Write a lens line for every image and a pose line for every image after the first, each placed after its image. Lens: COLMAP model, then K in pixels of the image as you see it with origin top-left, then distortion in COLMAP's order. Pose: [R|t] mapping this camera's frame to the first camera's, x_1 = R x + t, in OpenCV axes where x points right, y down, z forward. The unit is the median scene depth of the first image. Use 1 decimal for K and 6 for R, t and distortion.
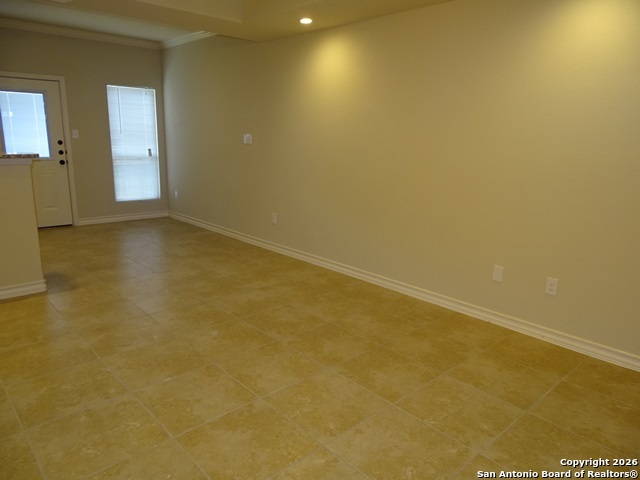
lens RADIAL K [[452.4, 0, 318.2], [0, 452.4, 246.6], [0, 0, 1]] dist [-0.002369, 0.000341]
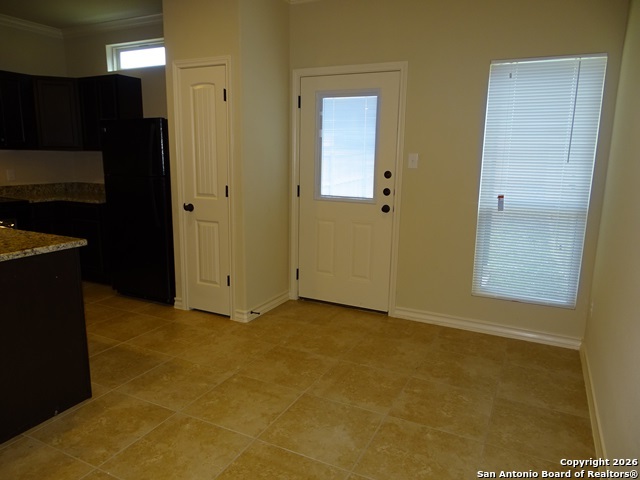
lens RADIAL K [[455.9, 0, 319.8], [0, 455.9, 236.8], [0, 0, 1]] dist [-0.001644, -0.001088]
pose [[0.357625, 0.145459, -0.922467, -0.044063], [-0.223460, 0.972428, 0.066706, -0.170626], [0.906736, 0.182279, 0.380269, 0.702057]]
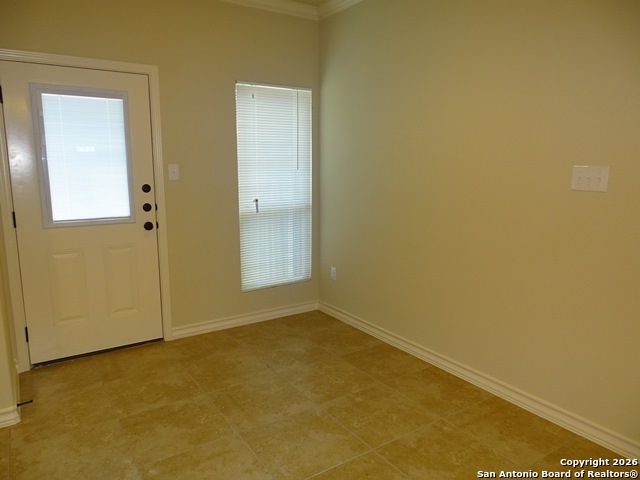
lens RADIAL K [[455.9, 0, 319.8], [0, 455.9, 236.8], [0, 0, 1]] dist [-0.001644, -0.001088]
pose [[0.988076, -0.001385, -0.153961, -0.285133], [-0.010195, 0.997176, -0.074401, -0.135559], [0.153629, 0.075083, 0.985272, 0.504542]]
